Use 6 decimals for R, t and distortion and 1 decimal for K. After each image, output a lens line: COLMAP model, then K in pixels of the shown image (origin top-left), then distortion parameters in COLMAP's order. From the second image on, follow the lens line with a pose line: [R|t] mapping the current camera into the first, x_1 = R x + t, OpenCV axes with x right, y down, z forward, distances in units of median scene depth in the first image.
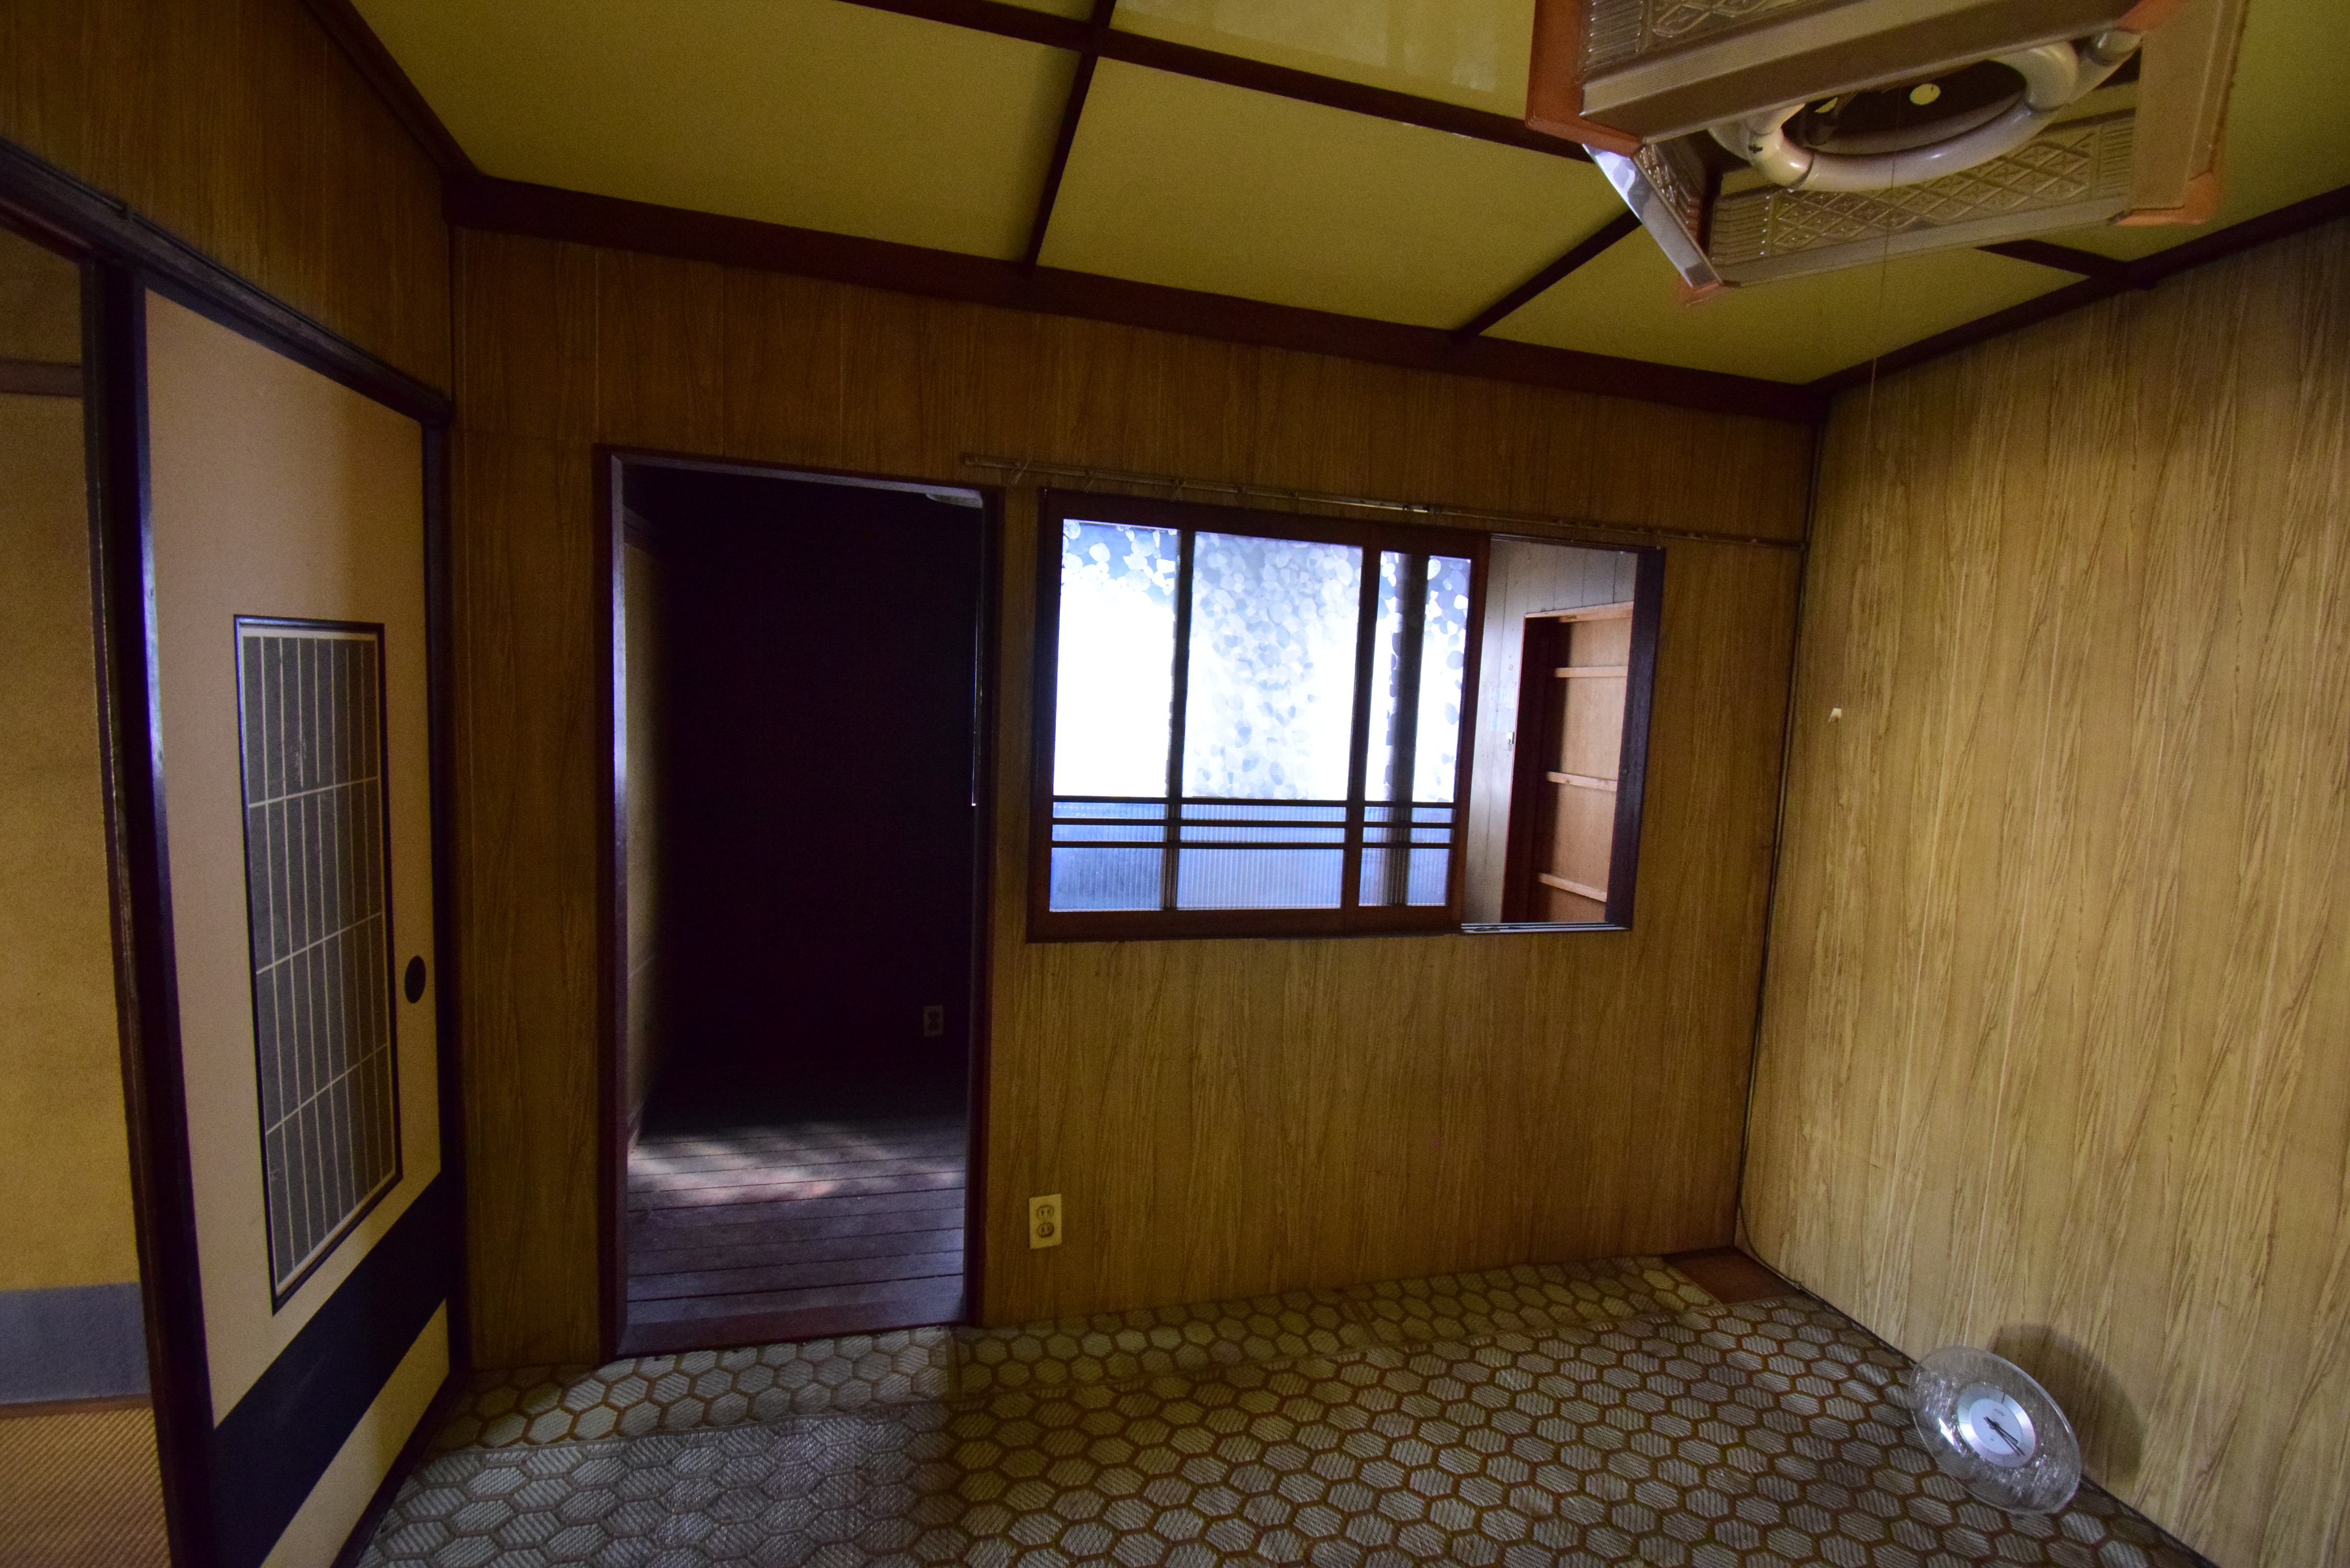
lens RADIAL K [[1044.5, 0, 1191.3], [0, 1044.5, 789.4], [0, 0, 1]] dist [0.007774, -0.017715]
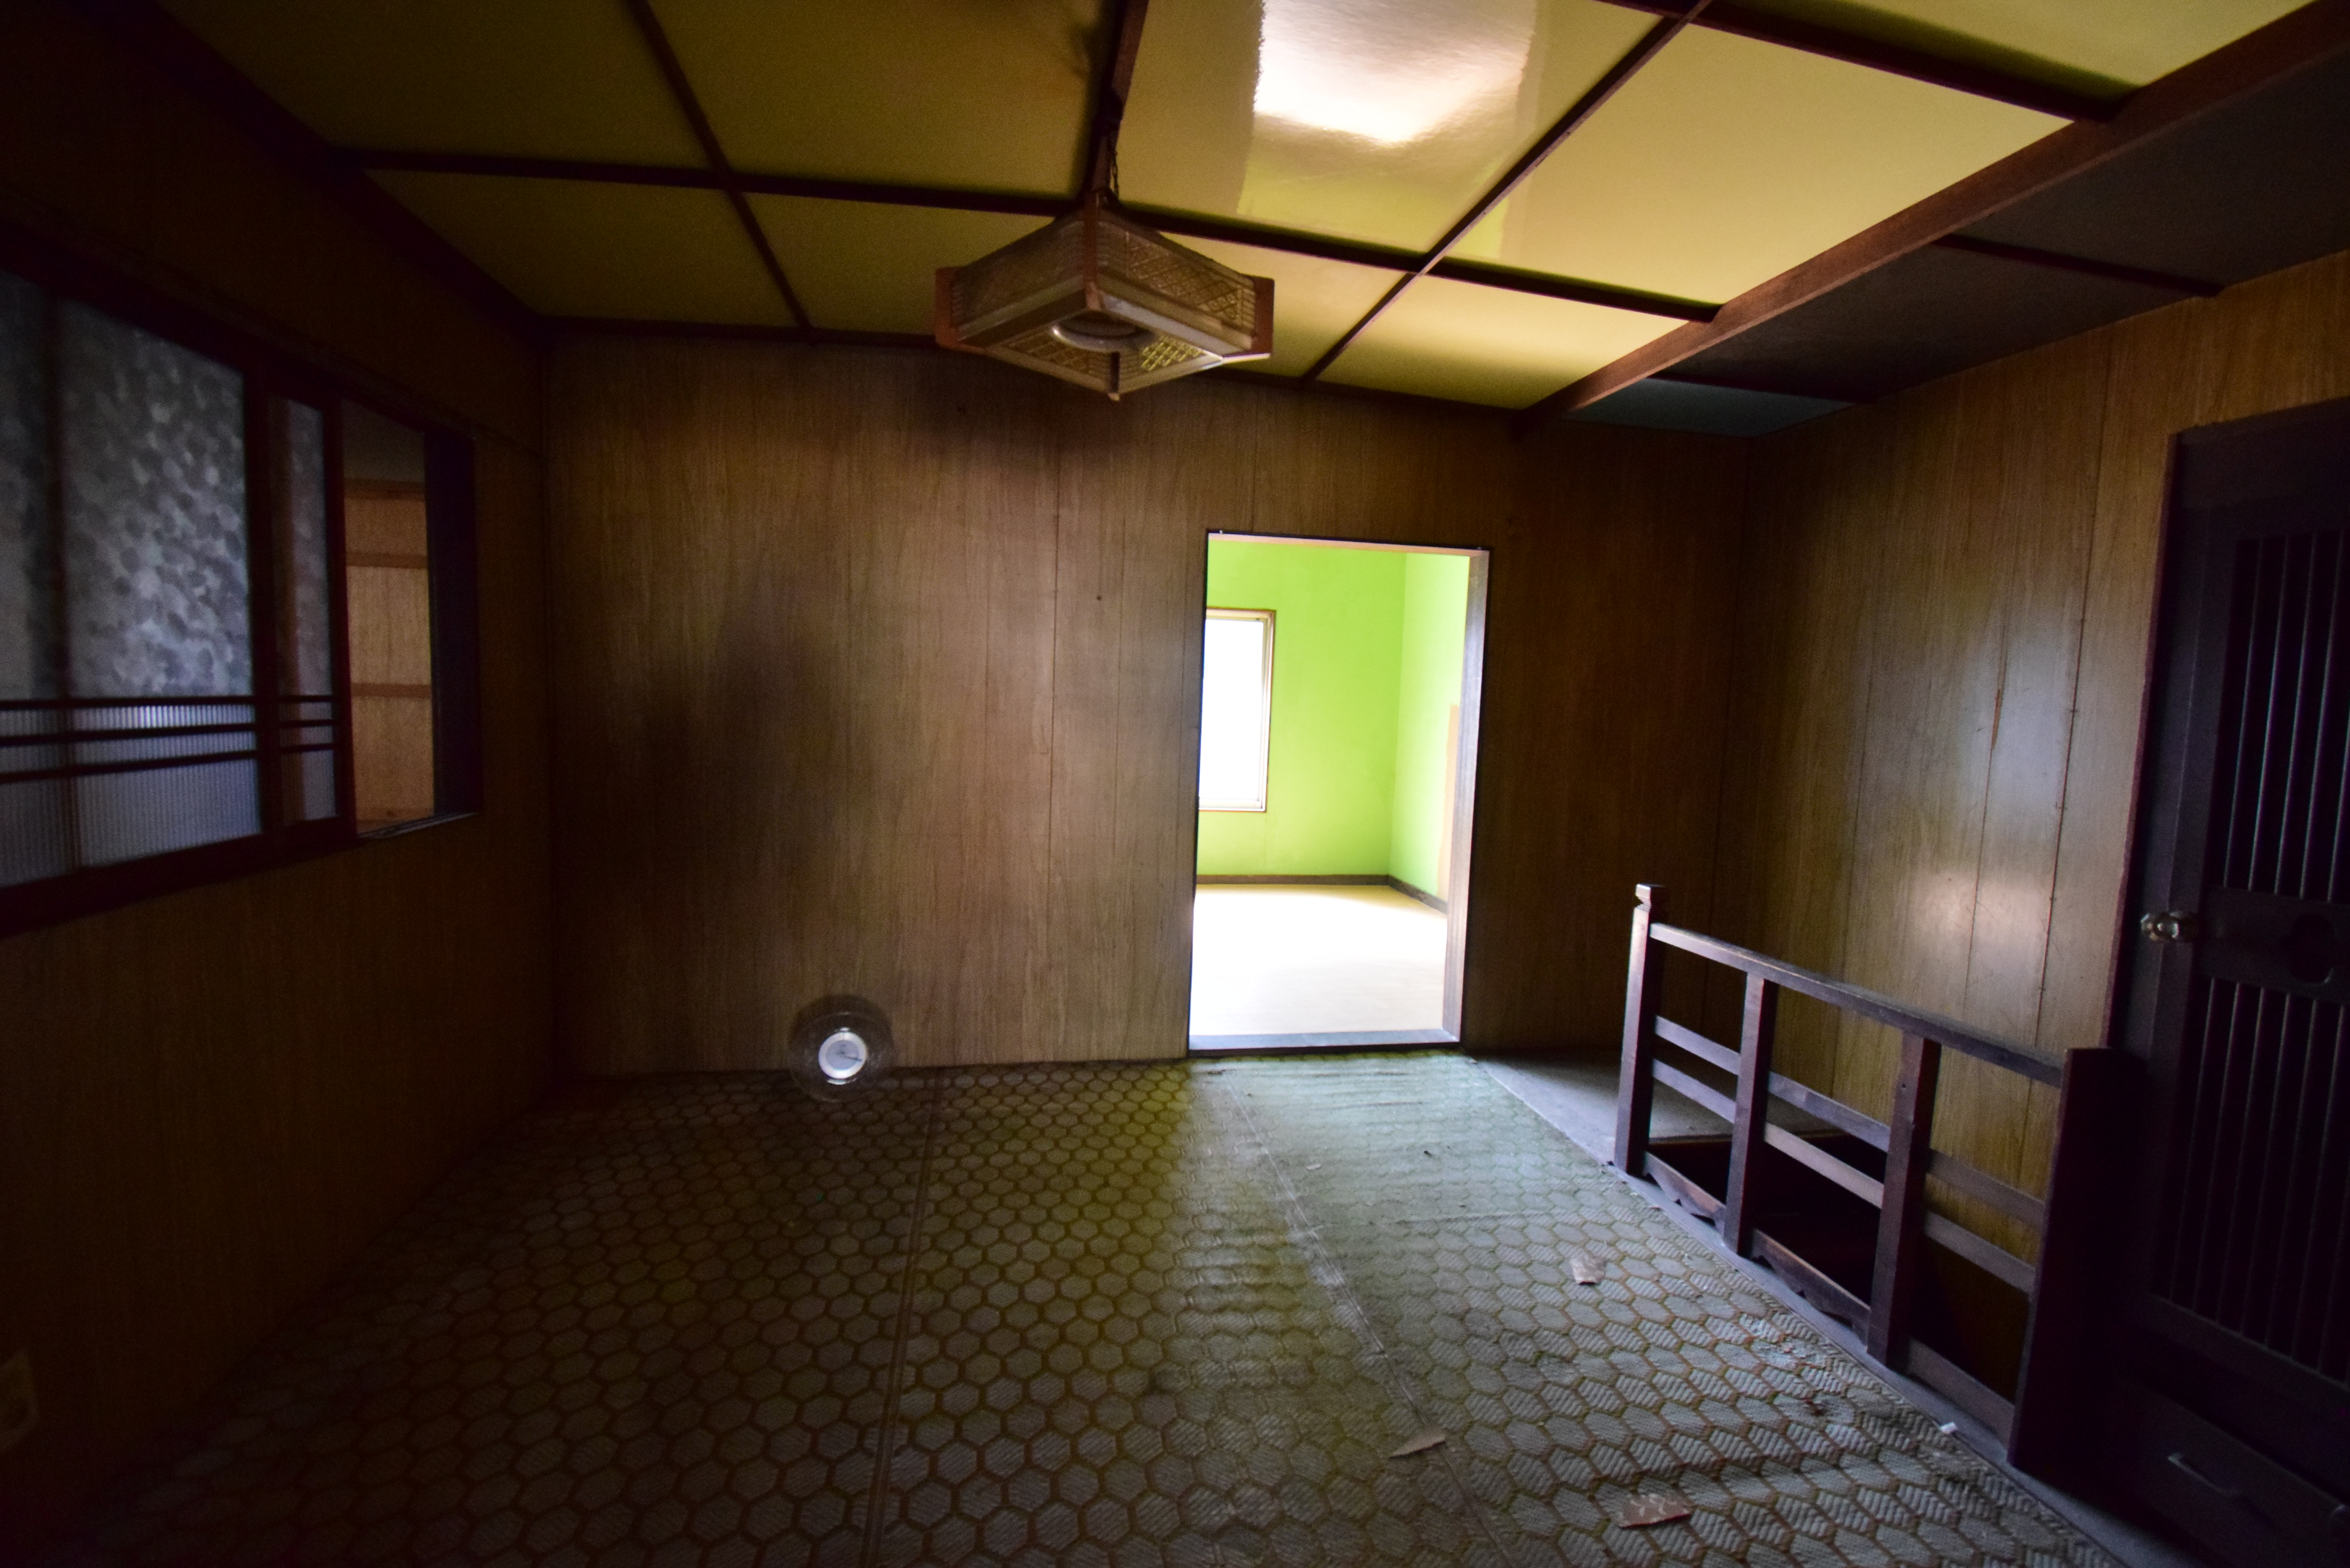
lens RADIAL K [[1044.5, 0, 1184.6], [0, 1044.5, 789.8], [0, 0, 1]] dist [0.007774, -0.017715]
pose [[0.094744, -0.135570, 0.986227, -0.610839], [0.061726, 0.989577, 0.130101, 0.022573], [-0.993586, 0.048550, 0.102125, 0.236988]]
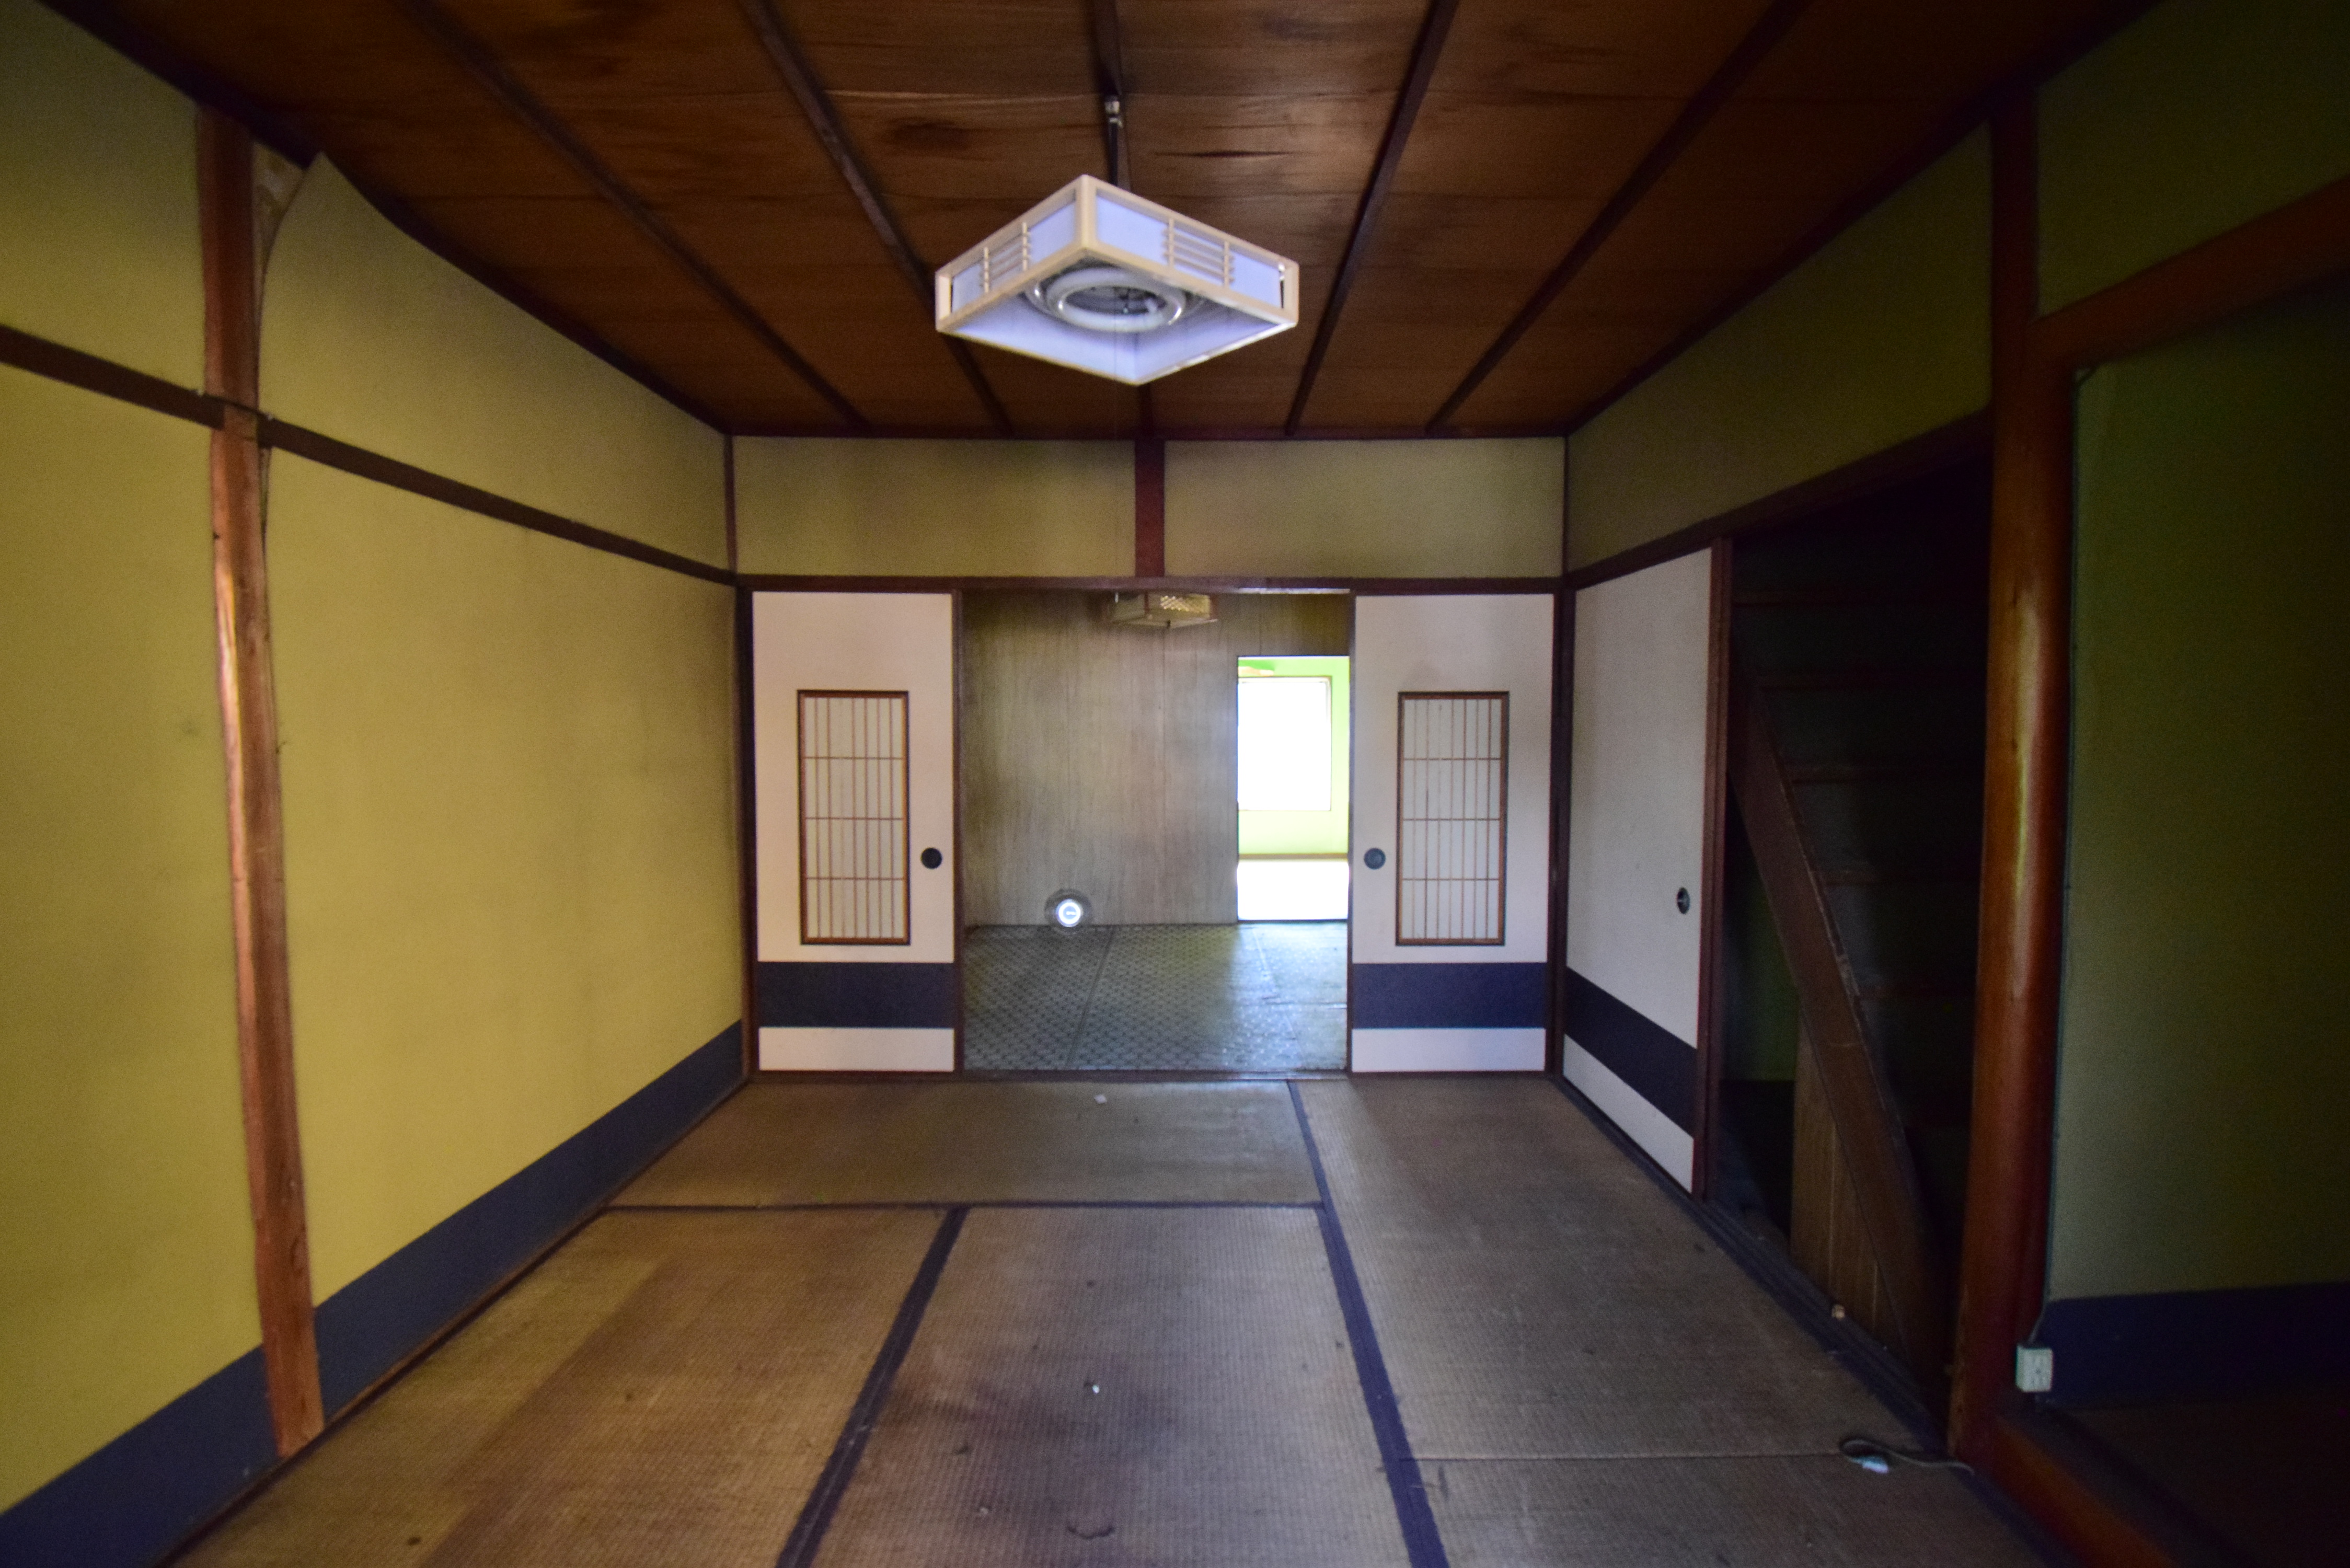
lens RADIAL K [[1044.5, 0, 1190.0], [0, 1044.5, 782.1], [0, 0, 1]] dist [0.007774, -0.017715]
pose [[0.261367, -0.100410, 0.960003, -2.037334], [0.106107, 0.991536, 0.074820, -0.027303], [-0.959390, 0.082308, 0.269809, -0.307219]]
